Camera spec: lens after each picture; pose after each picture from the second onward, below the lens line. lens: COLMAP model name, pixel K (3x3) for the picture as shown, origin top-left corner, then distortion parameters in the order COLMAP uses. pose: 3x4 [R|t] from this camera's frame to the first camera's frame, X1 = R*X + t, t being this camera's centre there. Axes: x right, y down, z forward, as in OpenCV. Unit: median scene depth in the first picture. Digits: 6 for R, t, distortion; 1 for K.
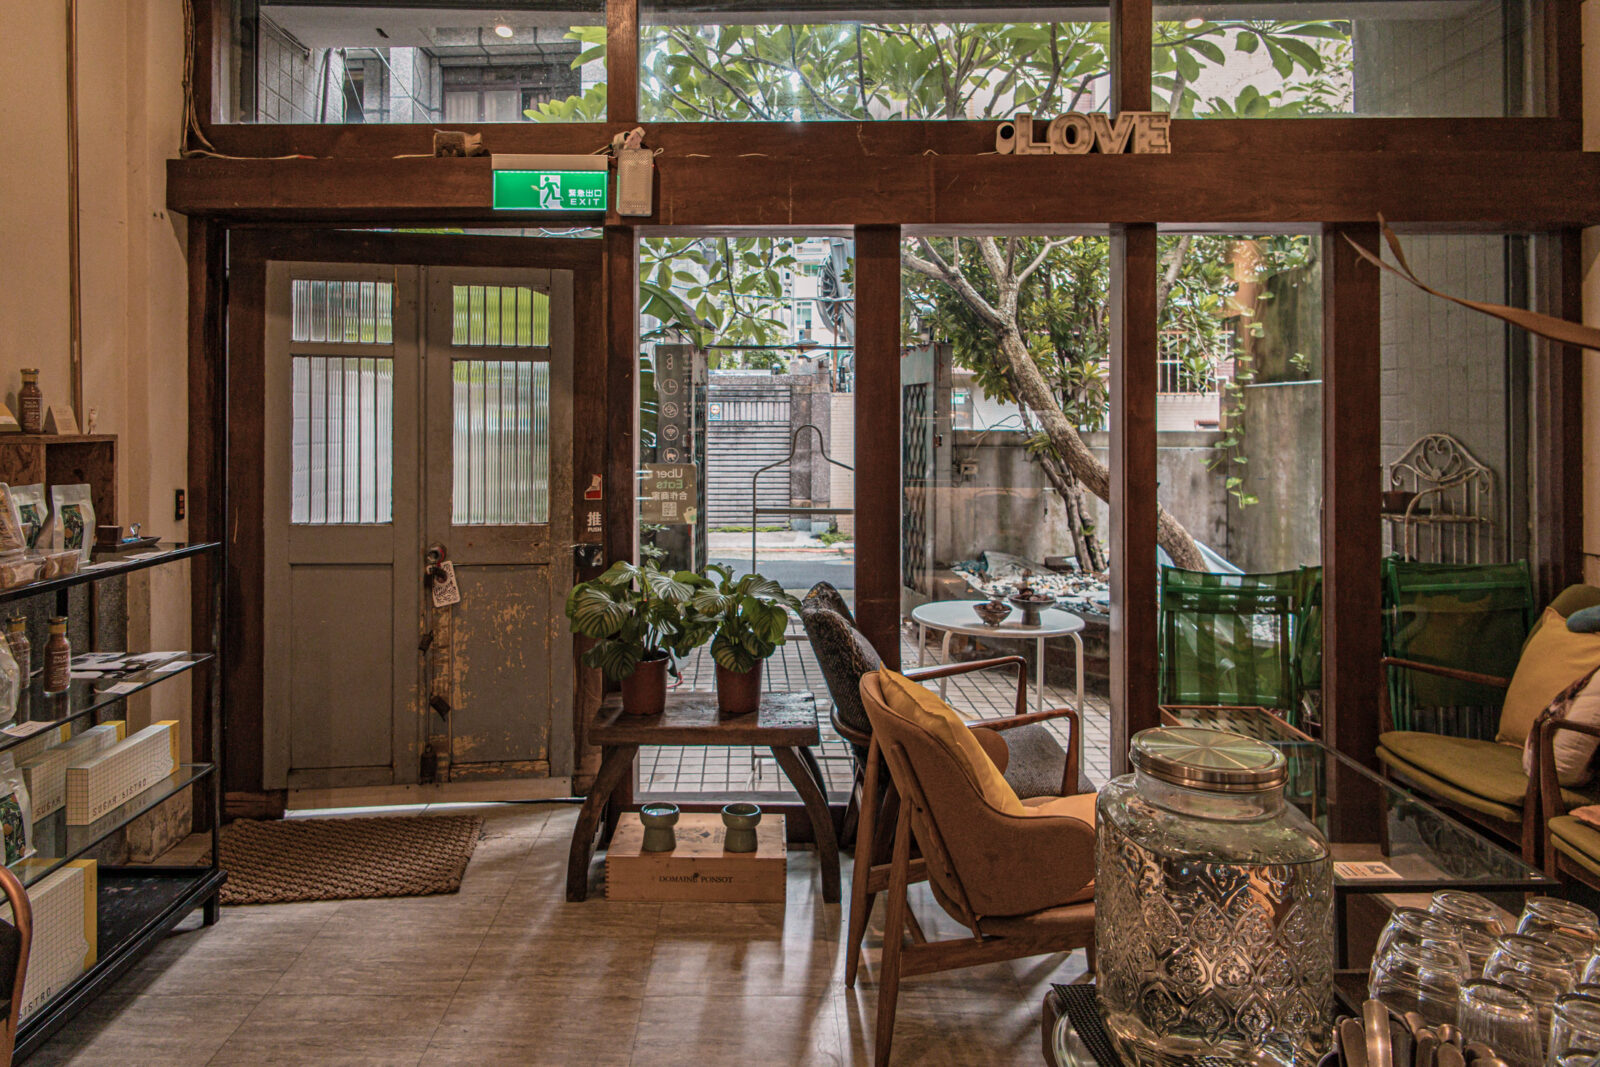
lens RADIAL K [[978.0, 0, 800.0], [0, 978.0, 533.5], [0, 0, 1]] dist [0.001800, -0.000008]
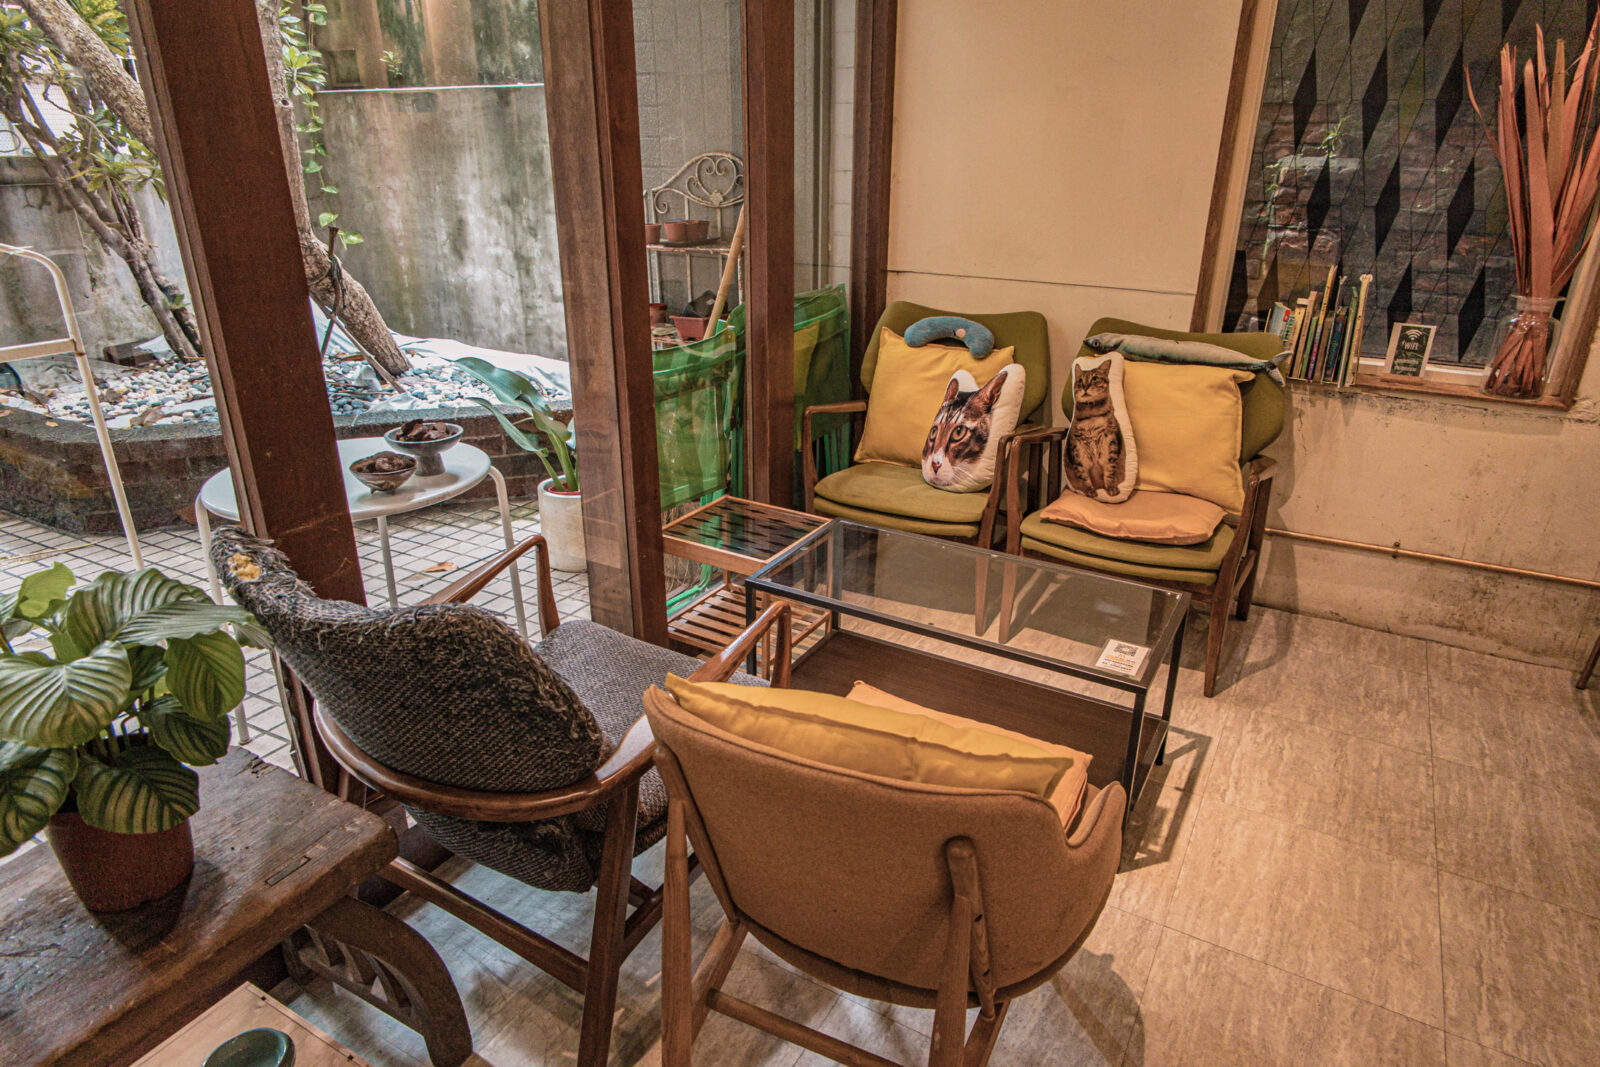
lens RADIAL K [[978.0, 0, 800.0], [0, 978.0, 533.5], [0, 0, 1]] dist [0.001800, -0.000008]
pose [[0.530505, -0.320185, 0.784886, -0.082292], [0.098736, 0.942958, 0.317932, -0.026230], [-0.841912, -0.091168, 0.531858, 0.215431]]
